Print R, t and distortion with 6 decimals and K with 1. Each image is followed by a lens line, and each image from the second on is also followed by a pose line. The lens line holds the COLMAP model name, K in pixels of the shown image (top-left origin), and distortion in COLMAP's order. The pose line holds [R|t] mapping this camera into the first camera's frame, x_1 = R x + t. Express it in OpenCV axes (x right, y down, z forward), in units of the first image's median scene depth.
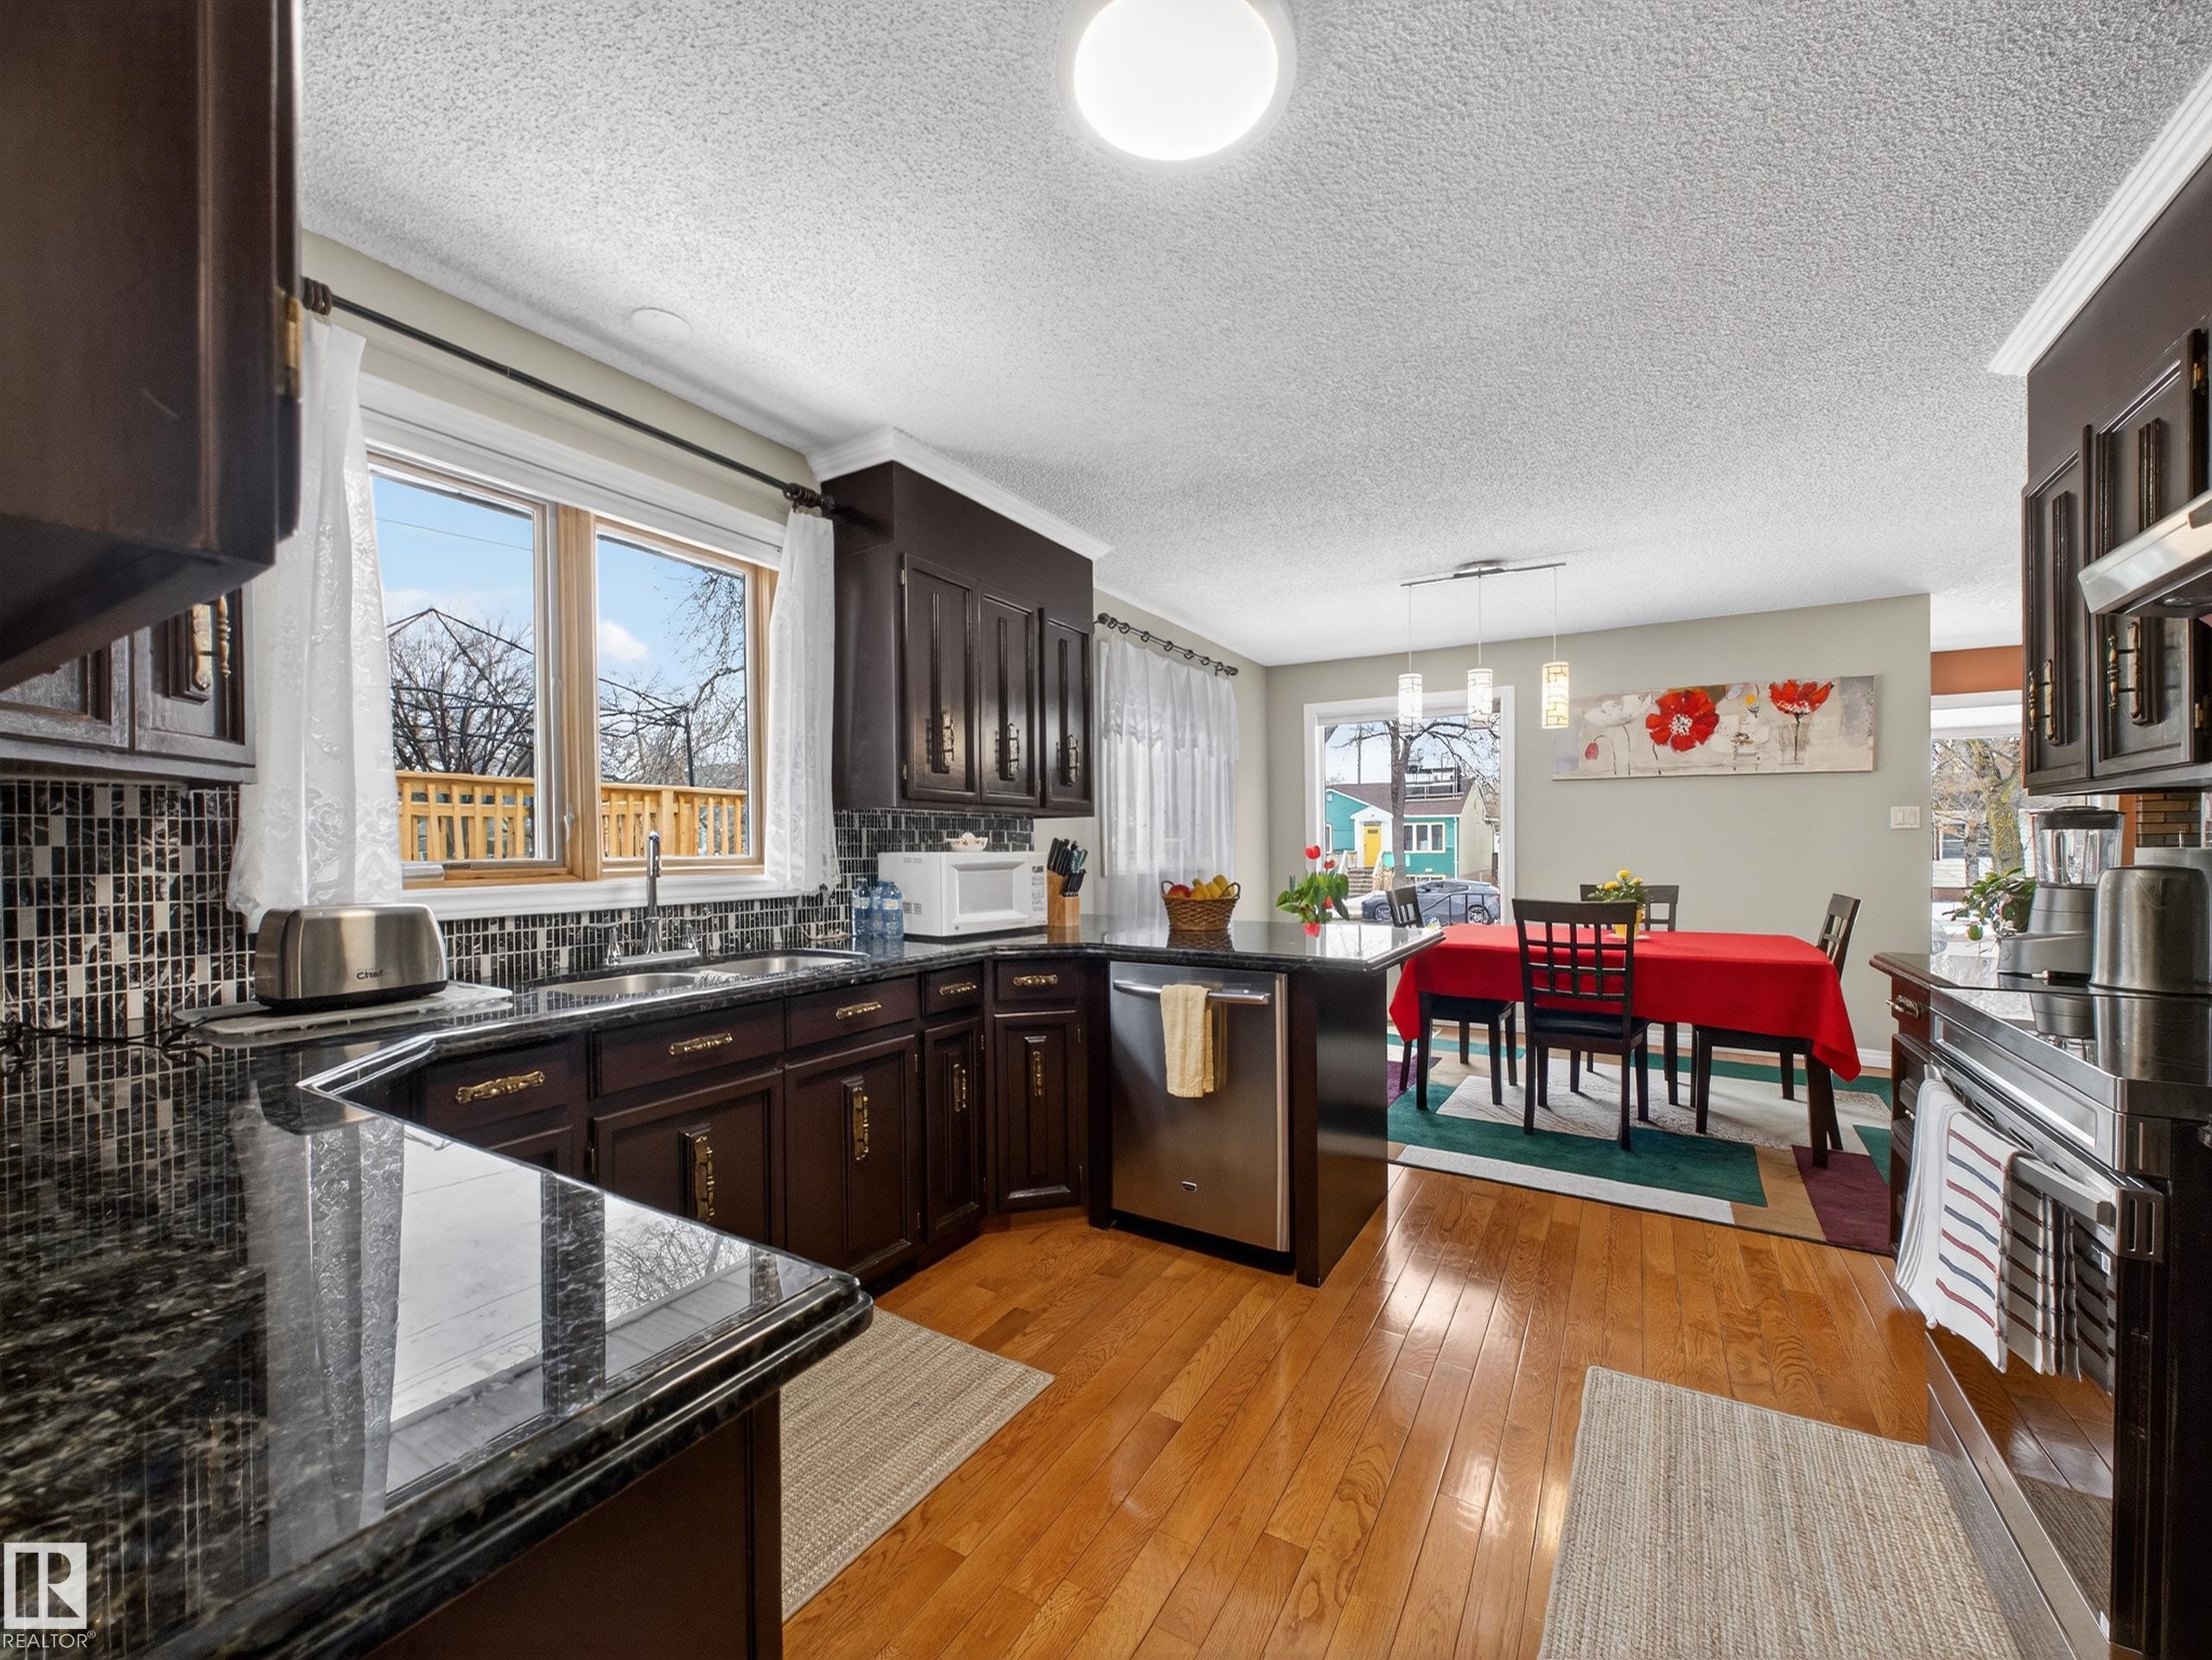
lens RADIAL K [[885.8, 0, 1129.6], [0, 885.8, 851.4], [0, 0, 1]] dist [-0.004581, -0.000480]
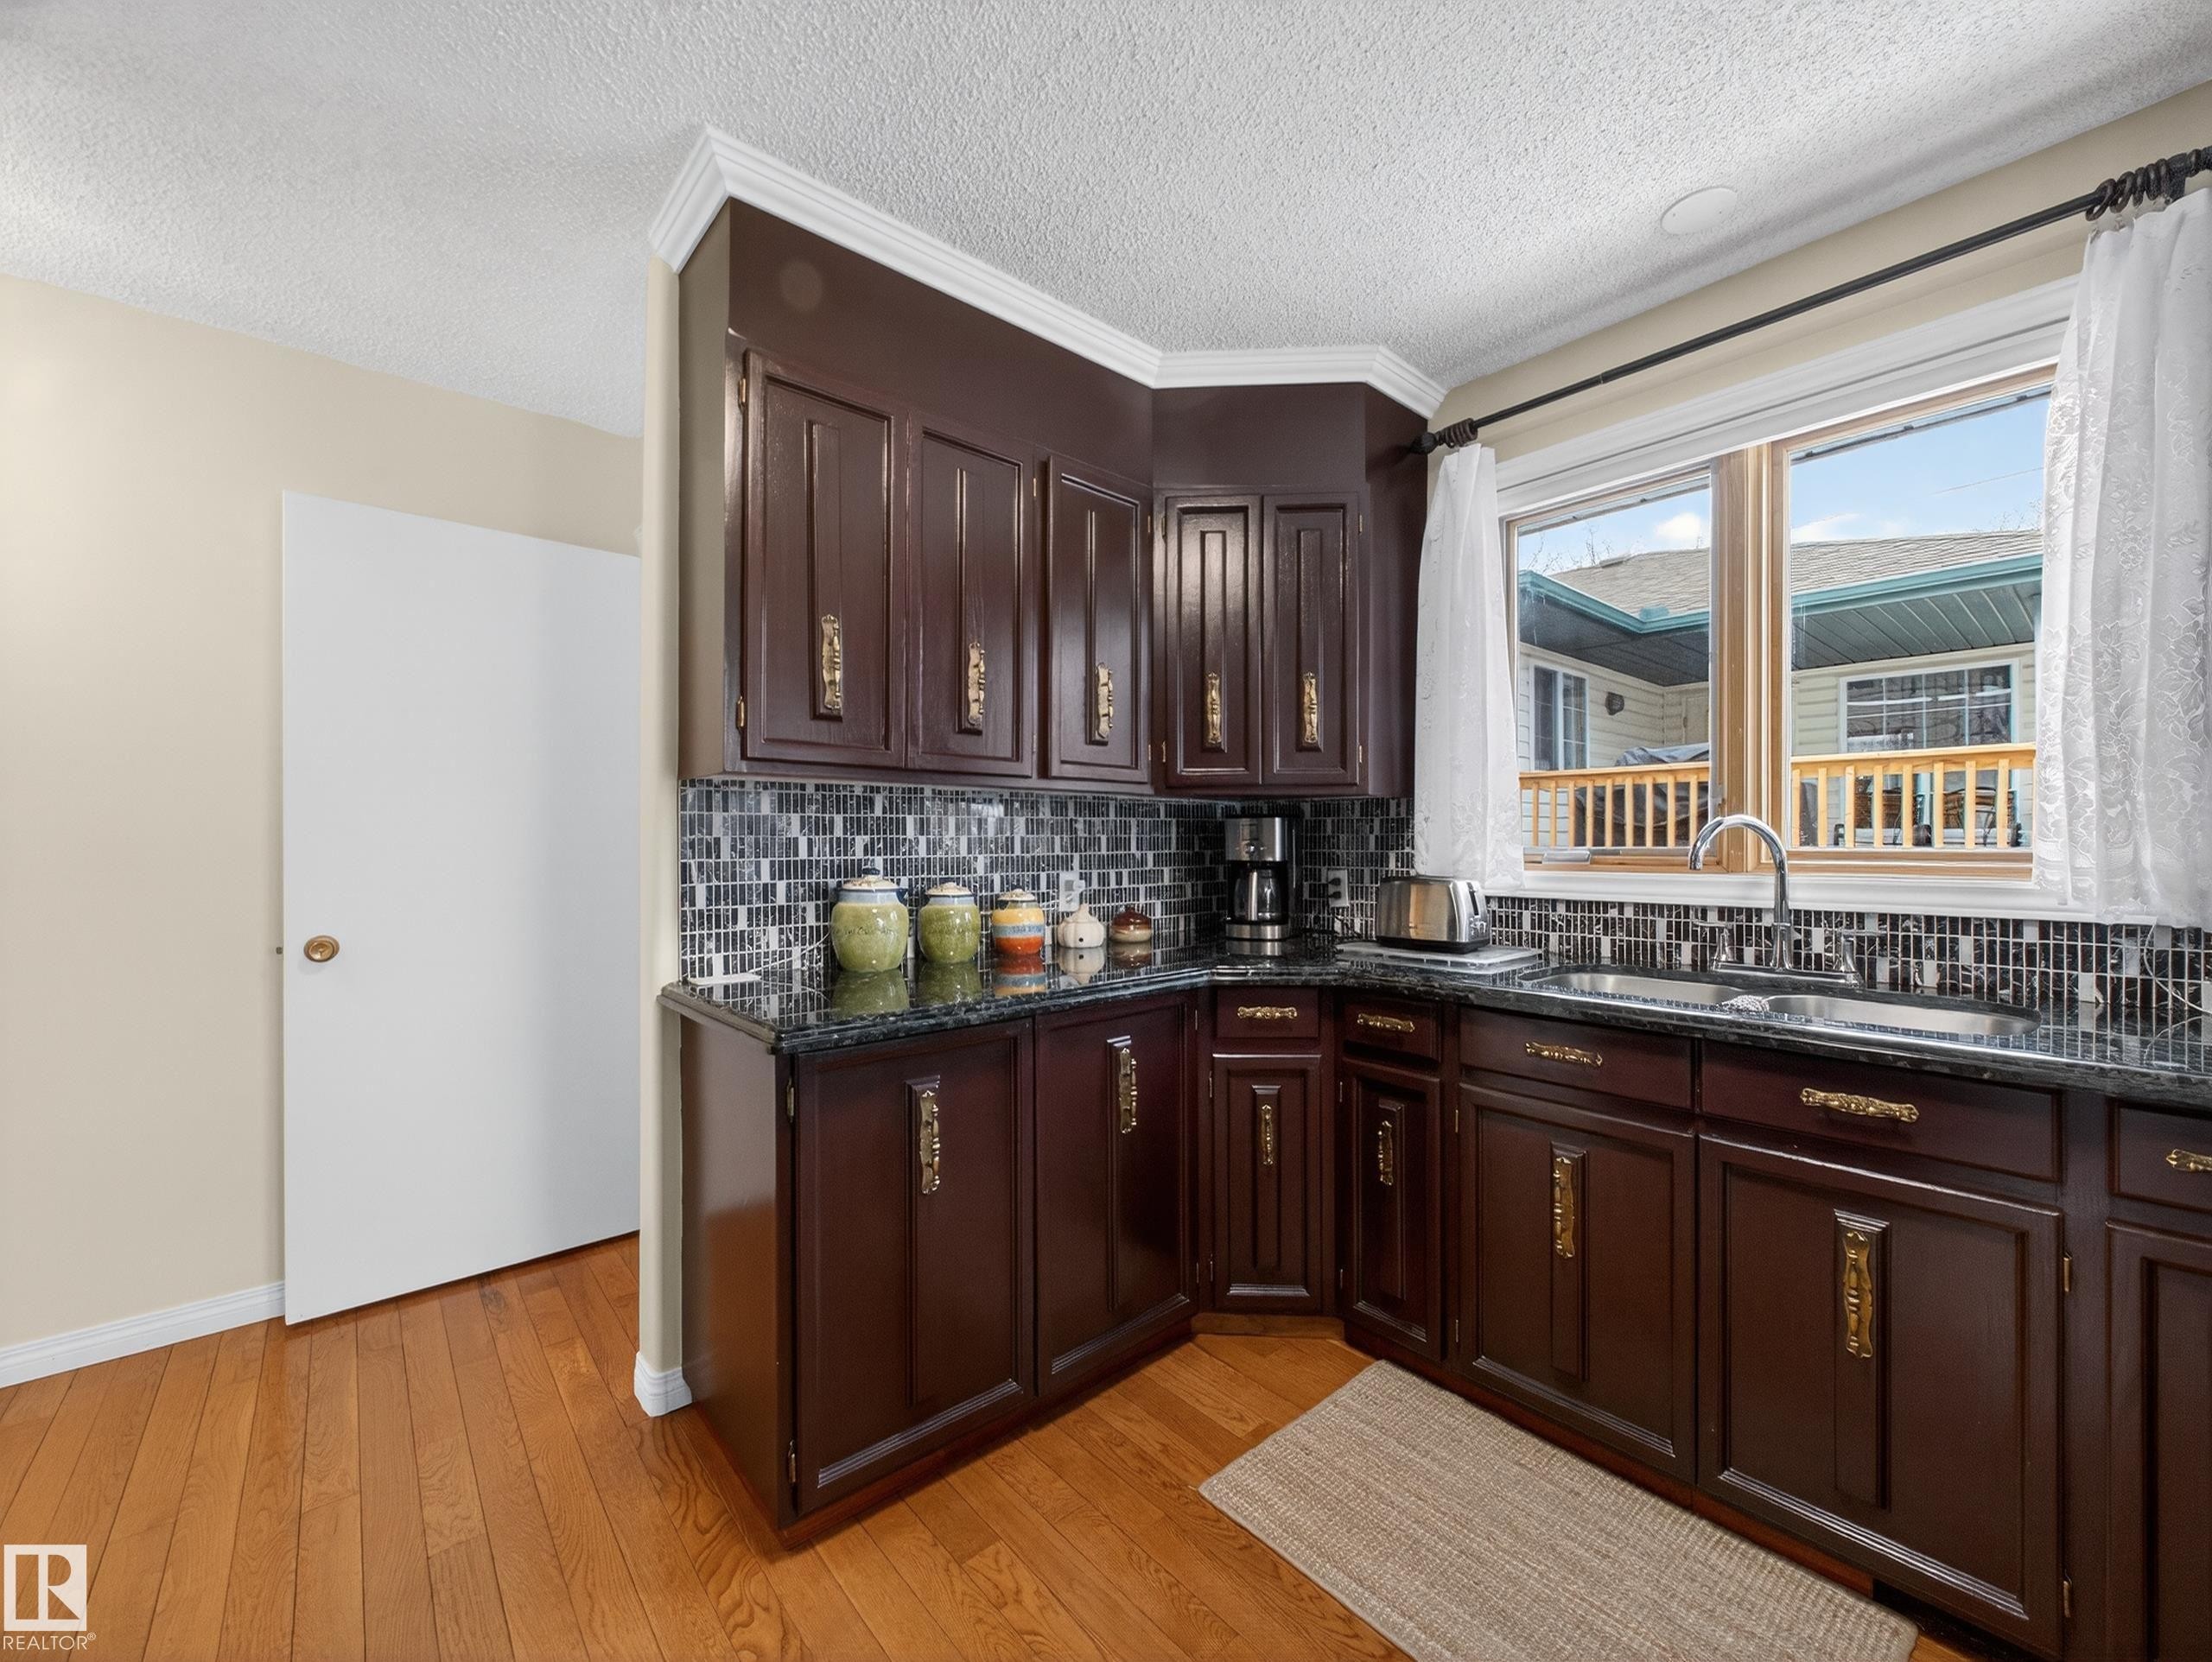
lens RADIAL K [[885.6, 0, 1114.3], [0, 885.6, 839.0], [0, 0, 1]] dist [-0.004581, -0.000480]
pose [[-0.326113, 0.003051, -0.945326, 0.357436], [-0.003762, 0.999983, 0.004525, -0.001795], [0.945323, 0.005032, -0.326096, 0.605137]]
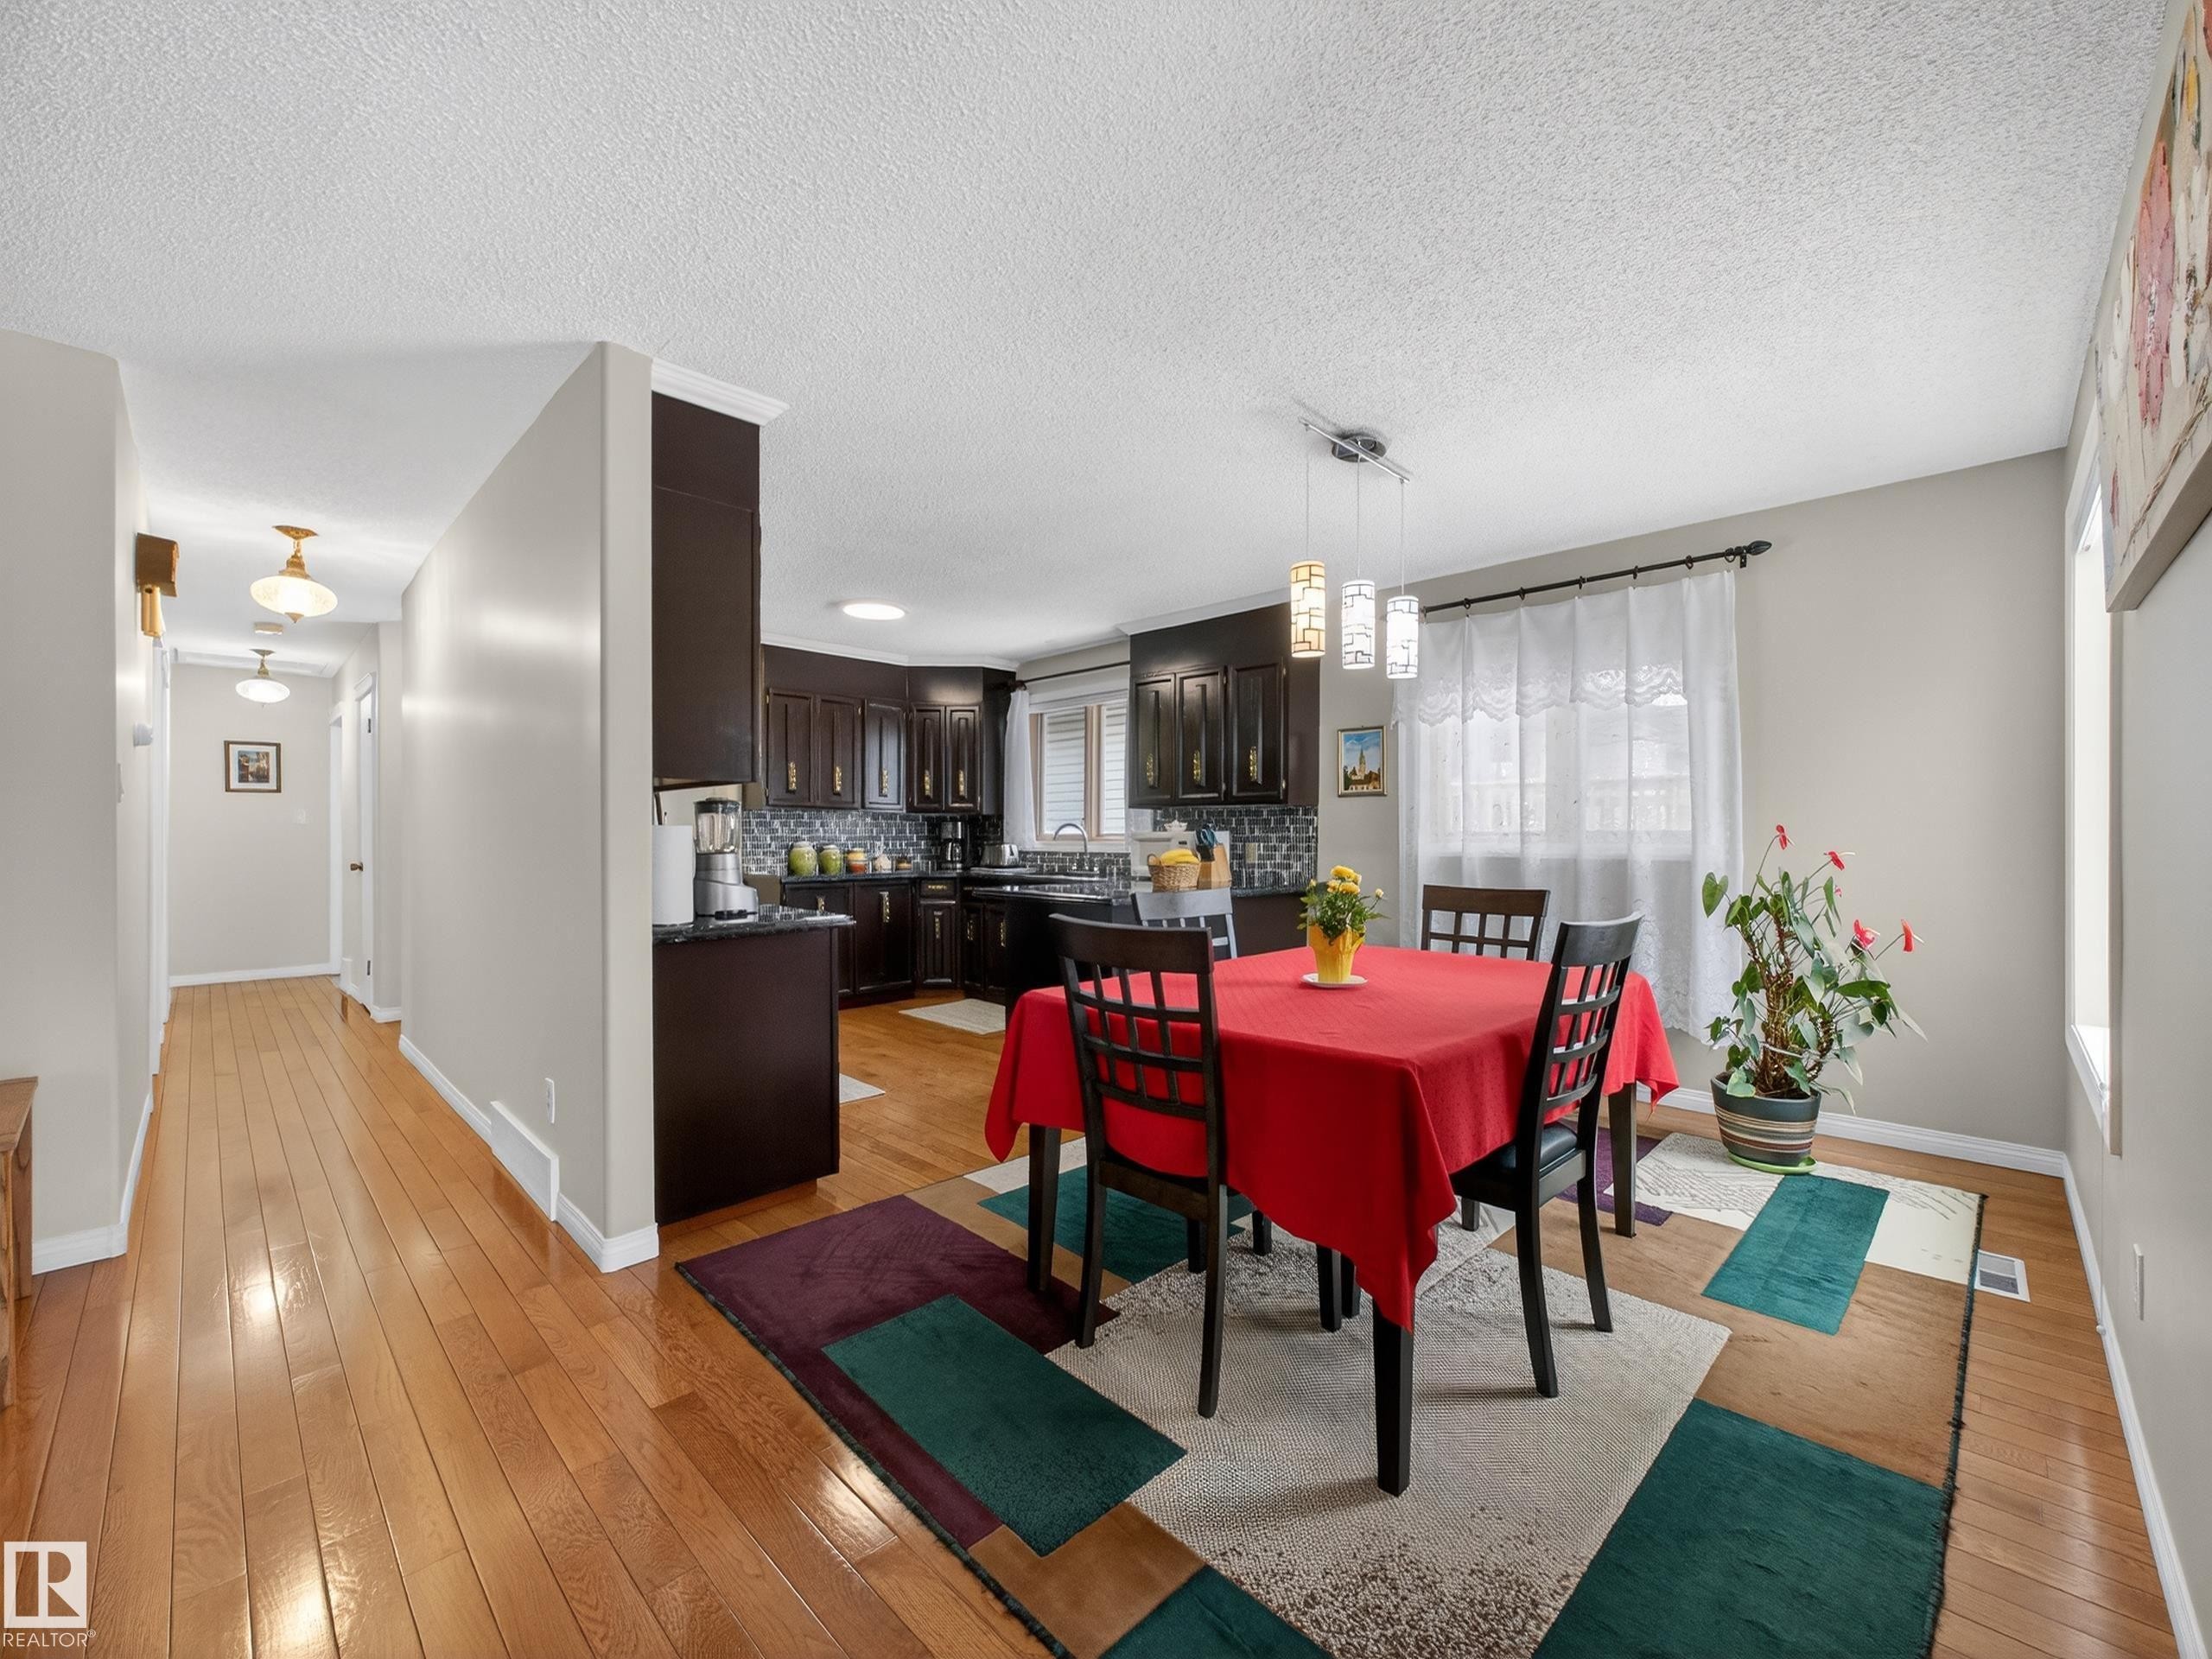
lens RADIAL K [[885.8, 0, 1111.2], [0, 885.8, 837.3], [0, 0, 1]] dist [-0.004581, -0.000480]
pose [[-0.240878, 0.006228, -0.970535, 1.770104], [-0.009606, 0.999915, 0.008800, -0.003166], [0.970508, 0.011442, -0.240798, 1.504509]]
